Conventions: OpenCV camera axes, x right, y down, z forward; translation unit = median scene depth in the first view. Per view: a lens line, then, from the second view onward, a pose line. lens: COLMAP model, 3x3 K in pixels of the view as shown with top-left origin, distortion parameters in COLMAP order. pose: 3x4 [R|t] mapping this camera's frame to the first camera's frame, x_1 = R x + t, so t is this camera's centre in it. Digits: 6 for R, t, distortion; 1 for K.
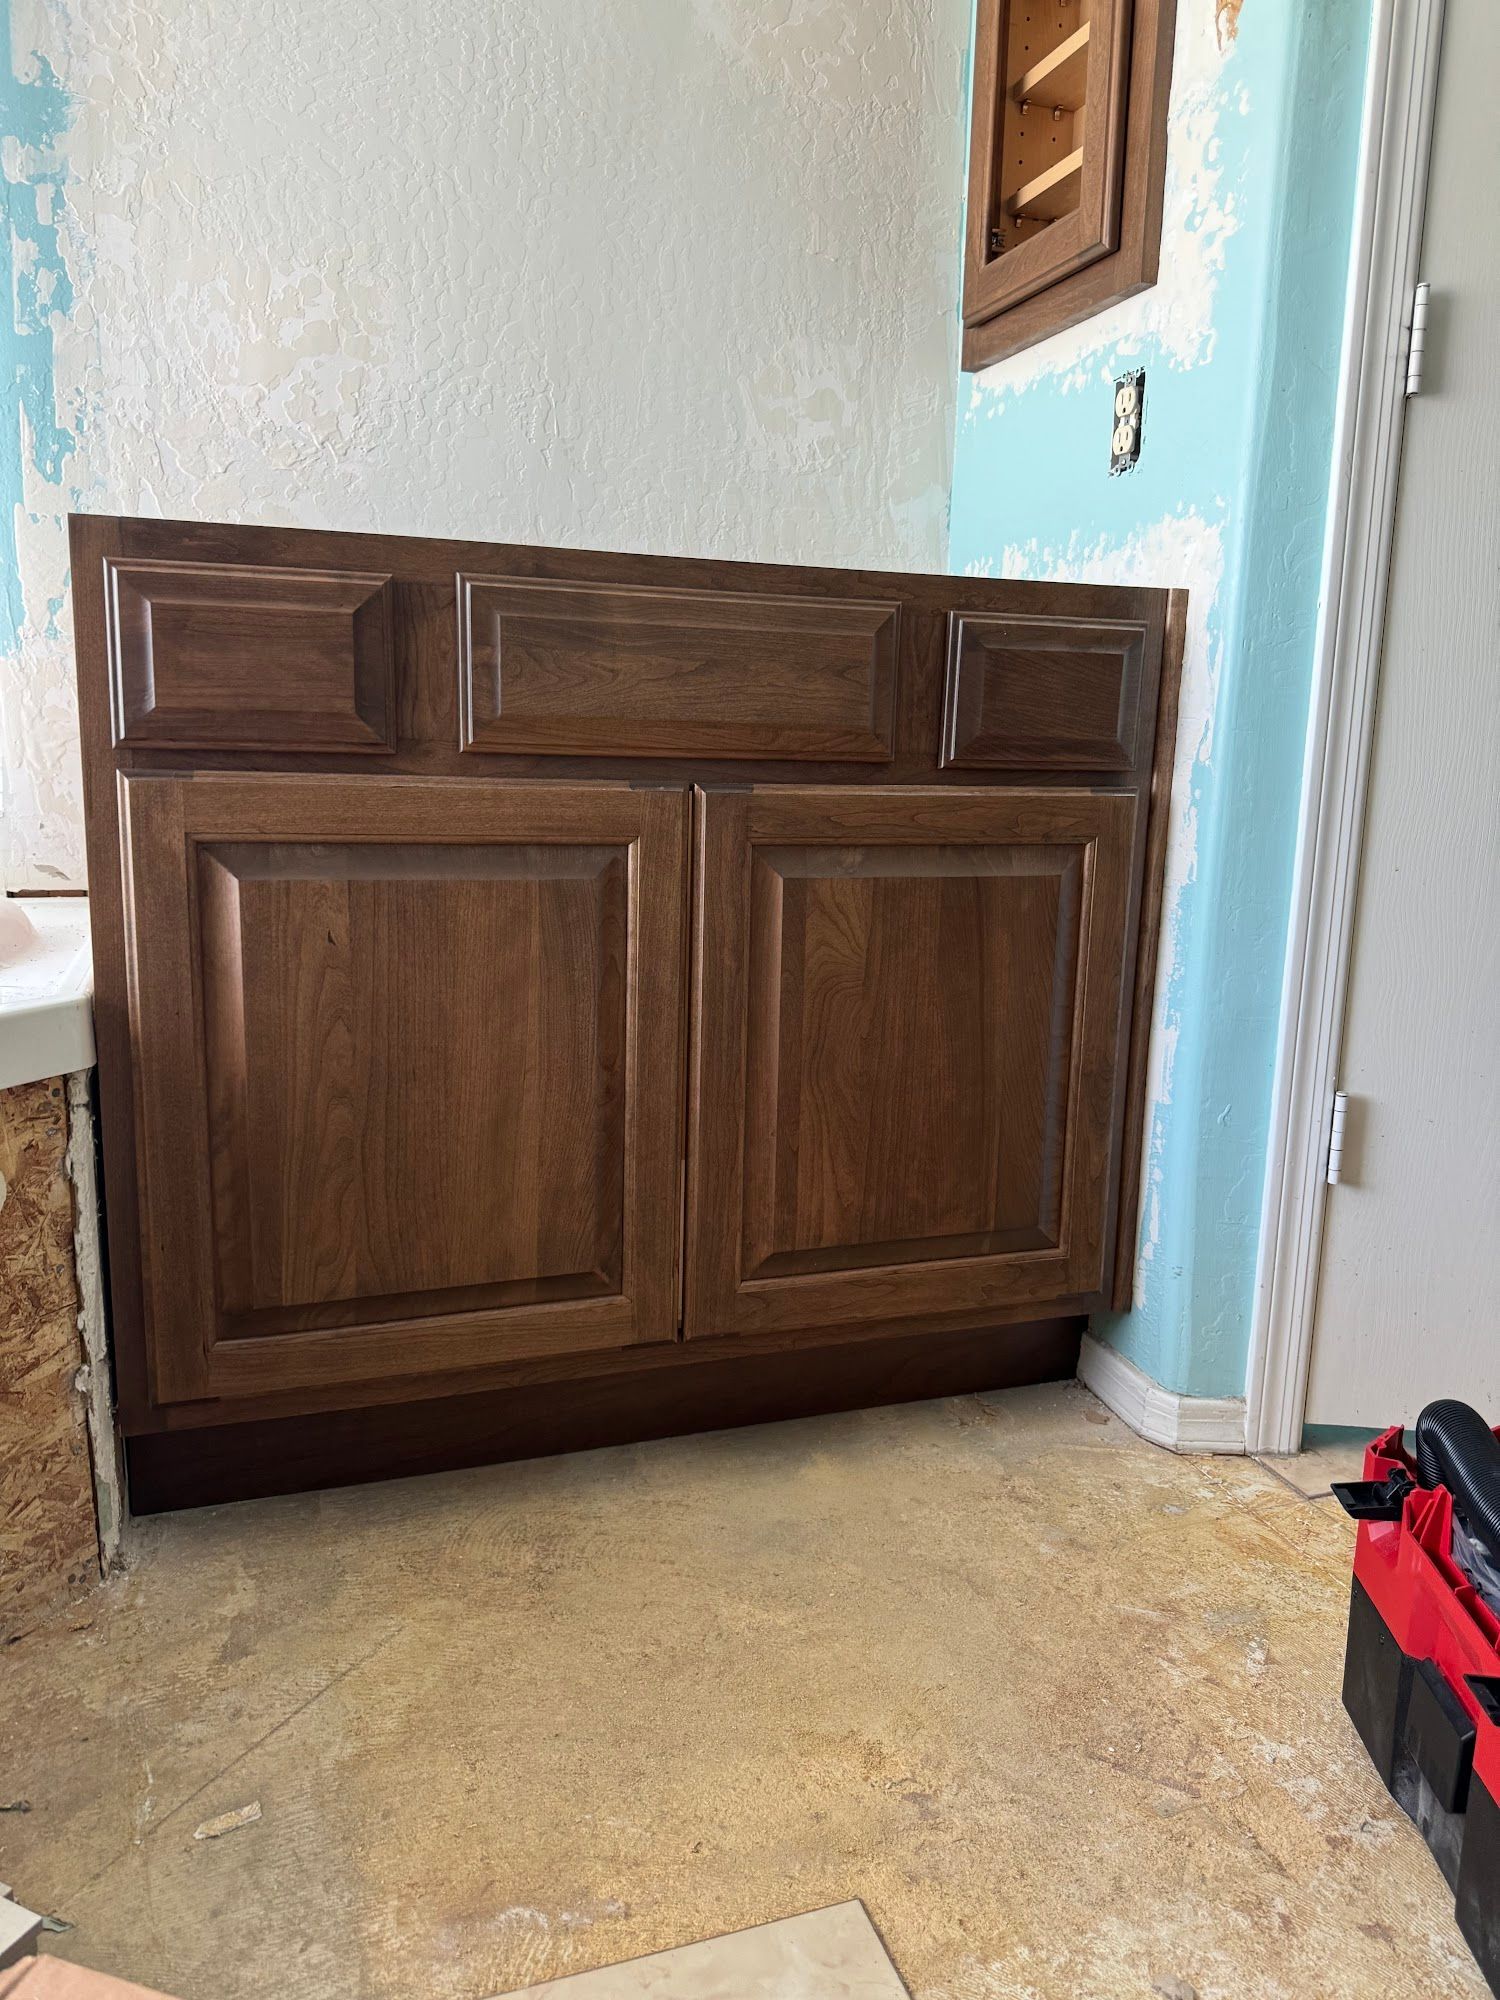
lens RADIAL K [[1414.0, 0, 749.8], [0, 1414.0, 989.7], [0, 0, 1]] dist [0.004122, -0.023717]
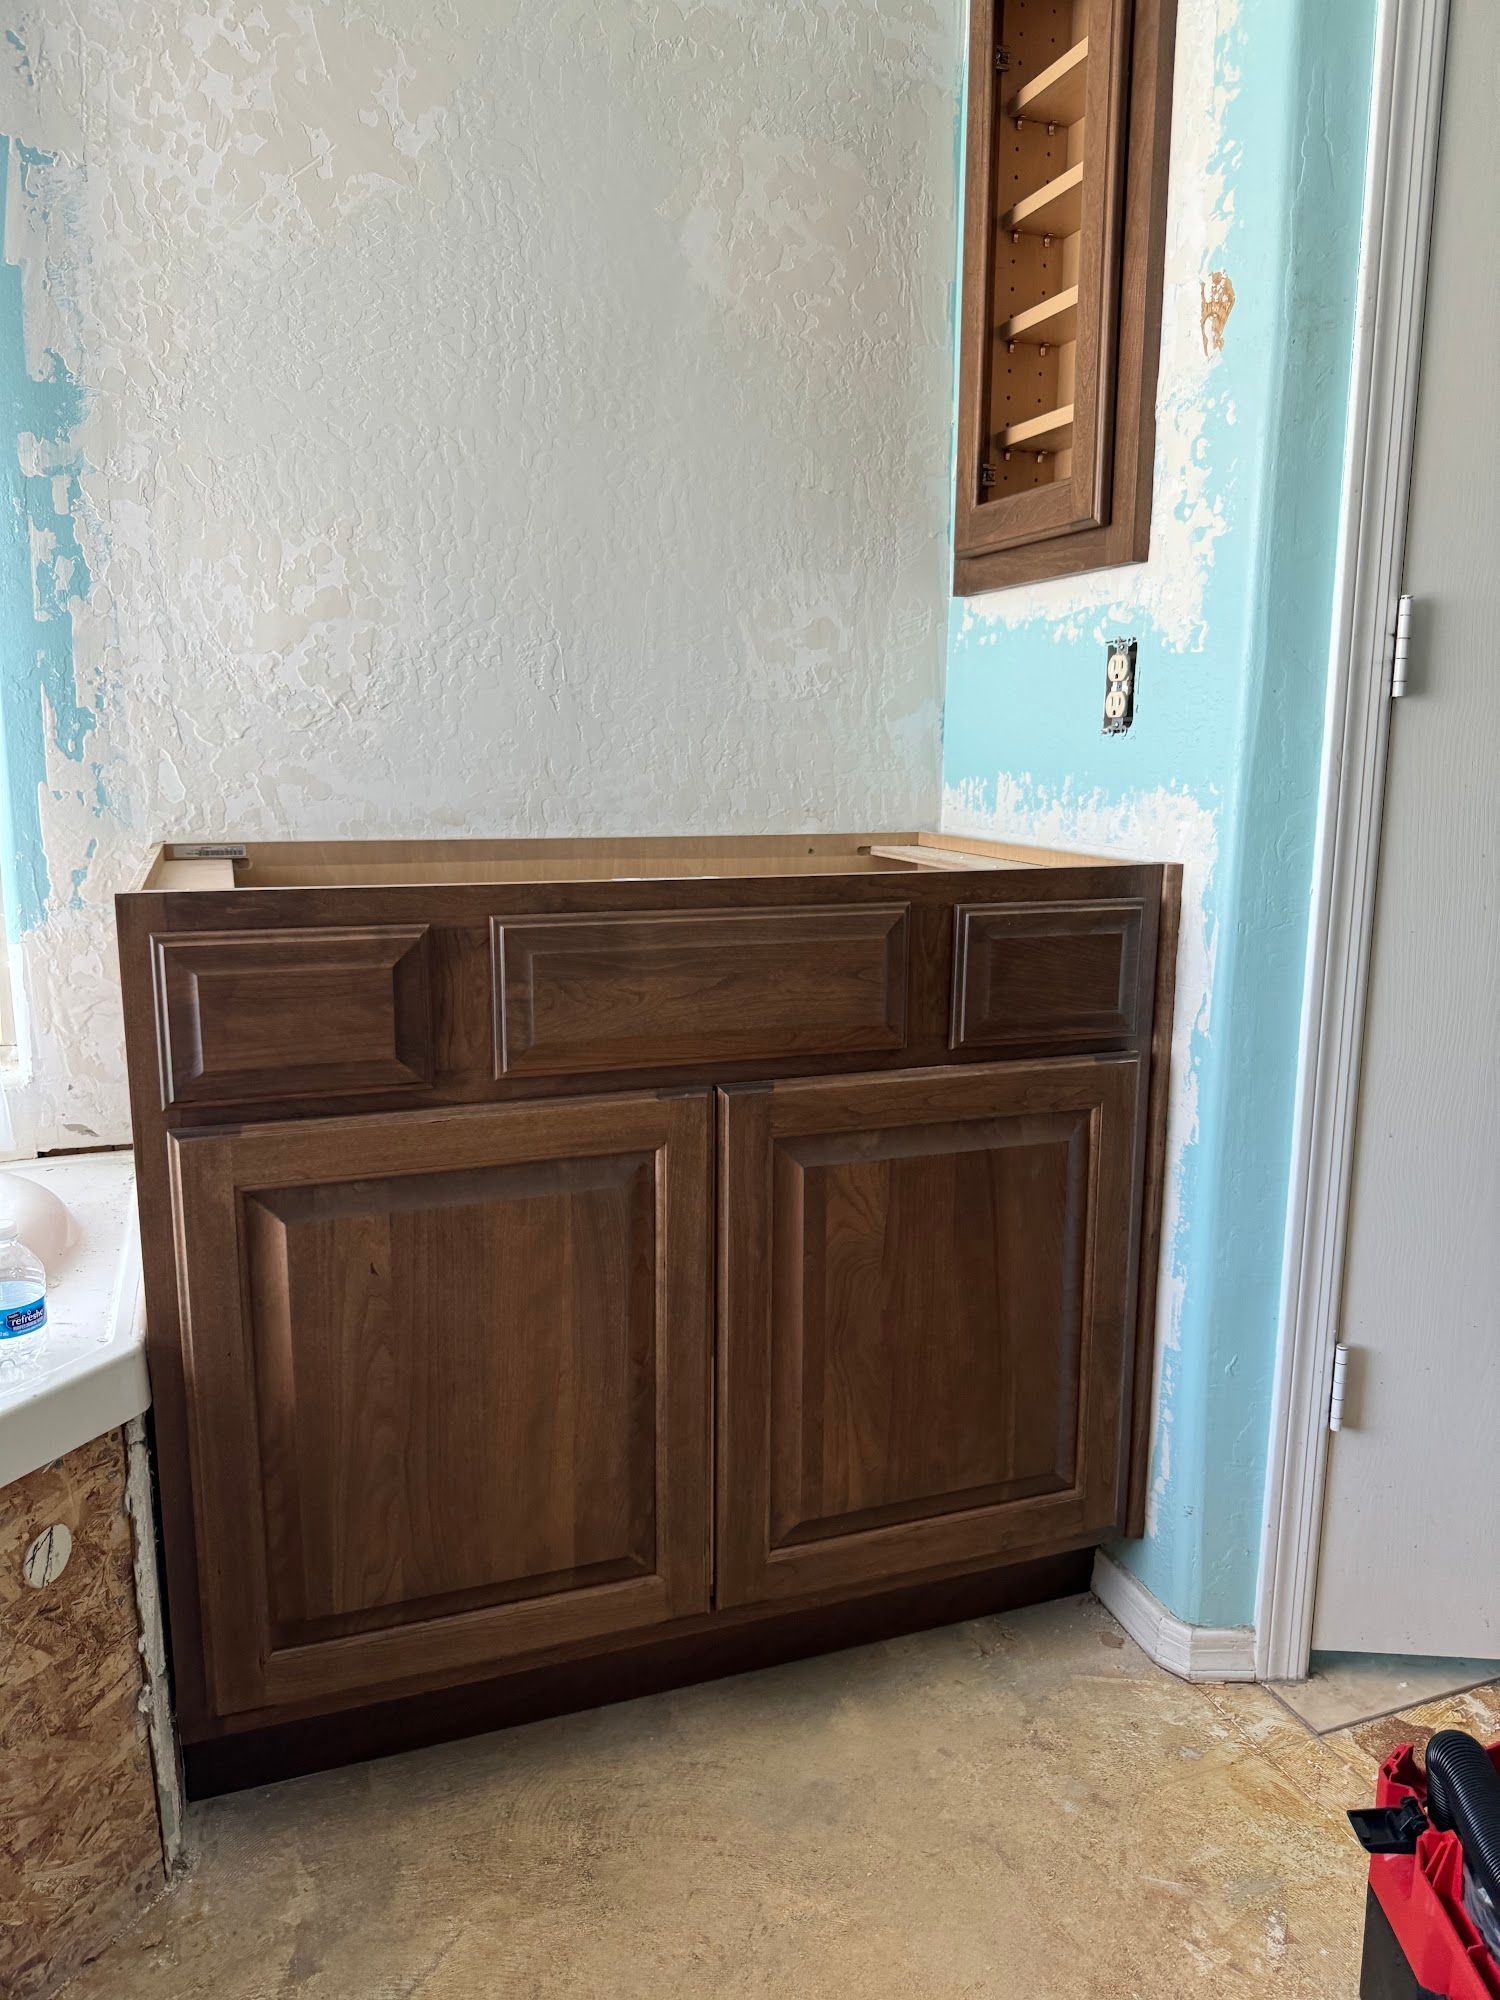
lens RADIAL K [[1414.0, 0, 750.0], [0, 1414.0, 1010.3], [0, 0, 1]] dist [0.004122, -0.023717]
pose [[0.999631, -0.022999, 0.014460, -0.027785], [0.022983, 0.999735, 0.001264, -0.194781], [-0.014485, -0.000932, 0.999895, -0.035537]]
